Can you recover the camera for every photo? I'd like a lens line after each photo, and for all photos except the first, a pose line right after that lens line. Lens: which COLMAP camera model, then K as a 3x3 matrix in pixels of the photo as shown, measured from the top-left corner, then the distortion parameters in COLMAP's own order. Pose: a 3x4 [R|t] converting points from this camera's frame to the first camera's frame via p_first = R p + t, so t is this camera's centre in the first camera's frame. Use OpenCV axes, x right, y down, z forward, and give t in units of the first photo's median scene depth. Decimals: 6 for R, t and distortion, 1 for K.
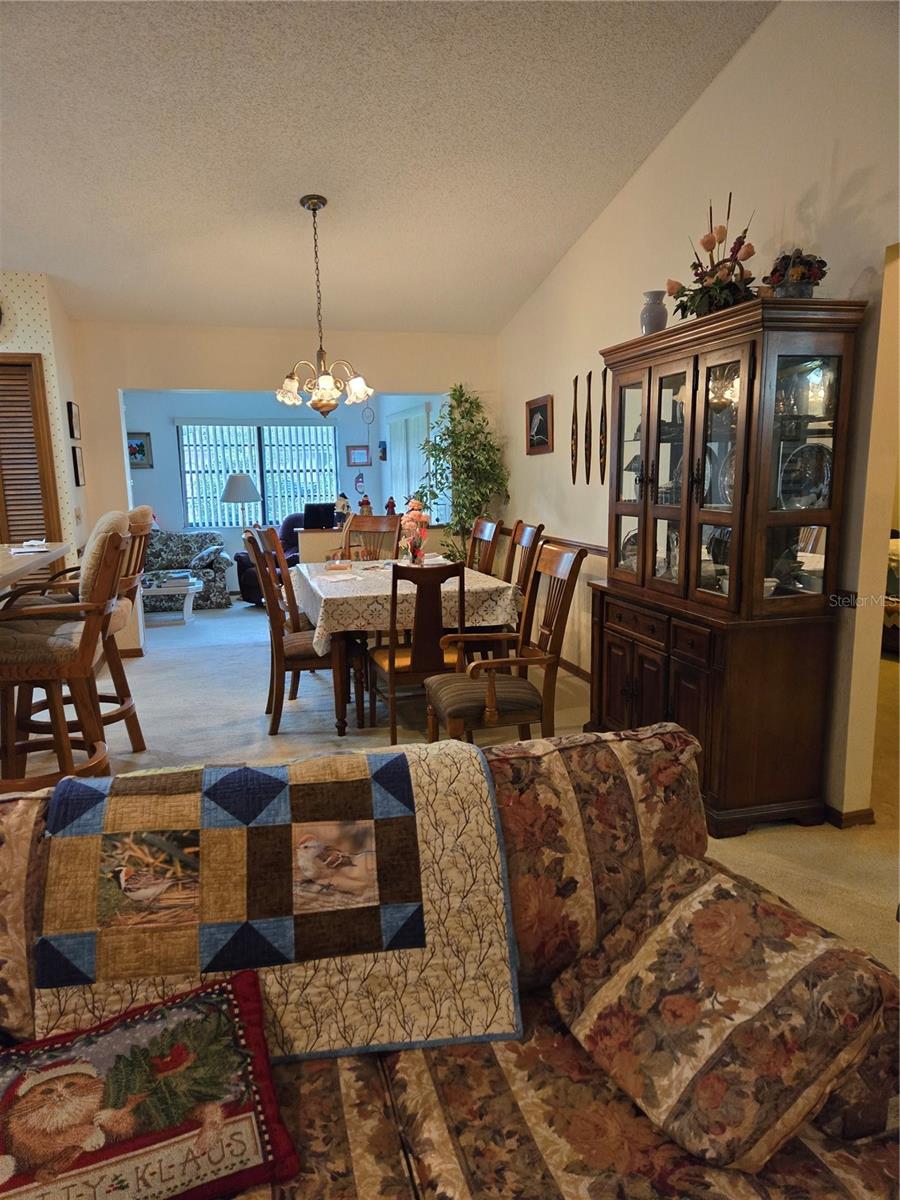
lens RADIAL K [[800.6, 0, 449.7], [0, 800.6, 603.2], [0, 0, 1]] dist [0.042737, -0.002743]
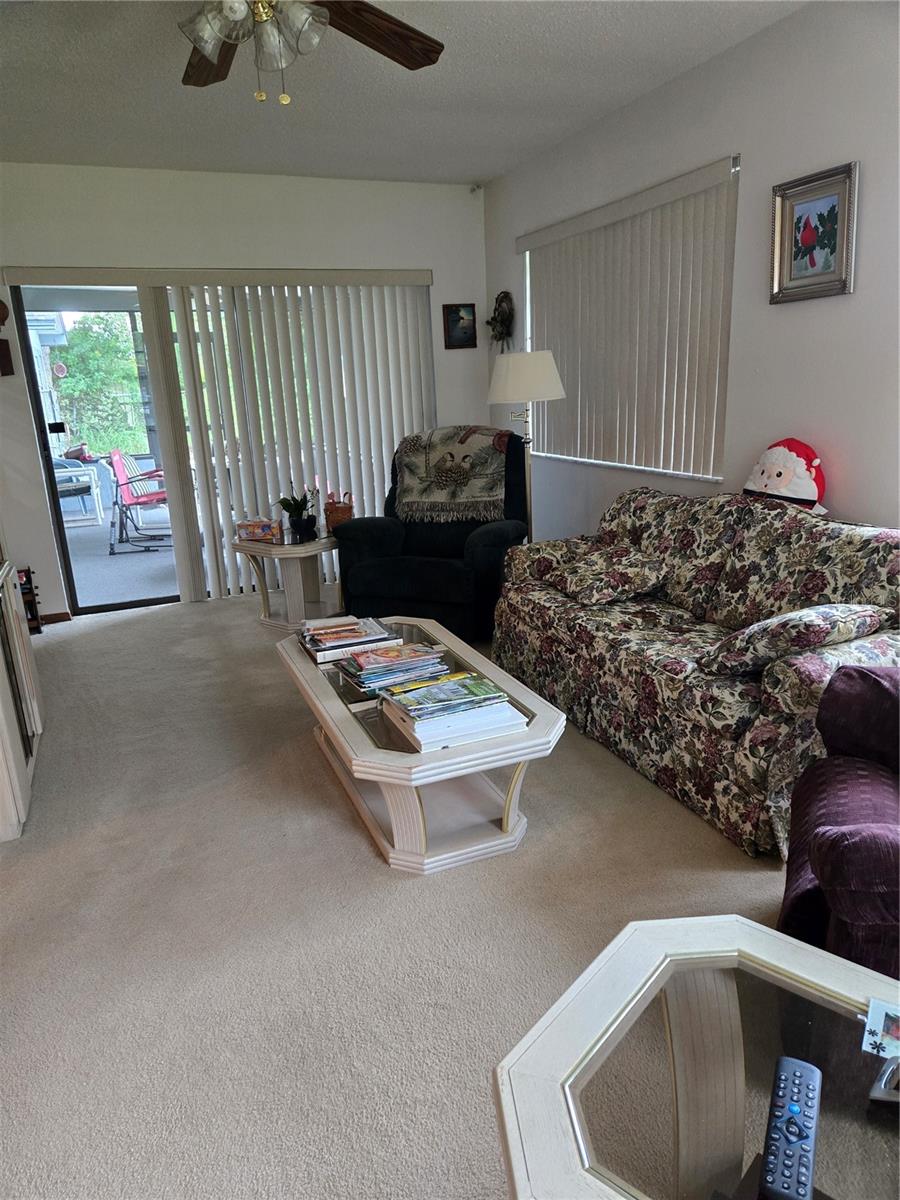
lens RADIAL K [[800.6, 0, 449.7], [0, 800.6, 598.3], [0, 0, 1]] dist [0.042737, -0.002743]
pose [[0.123875, 0.280061, -0.951956, -0.067573], [-0.118463, 0.956658, 0.266030, -0.123198], [0.985201, 0.079817, 0.151683, 0.825715]]
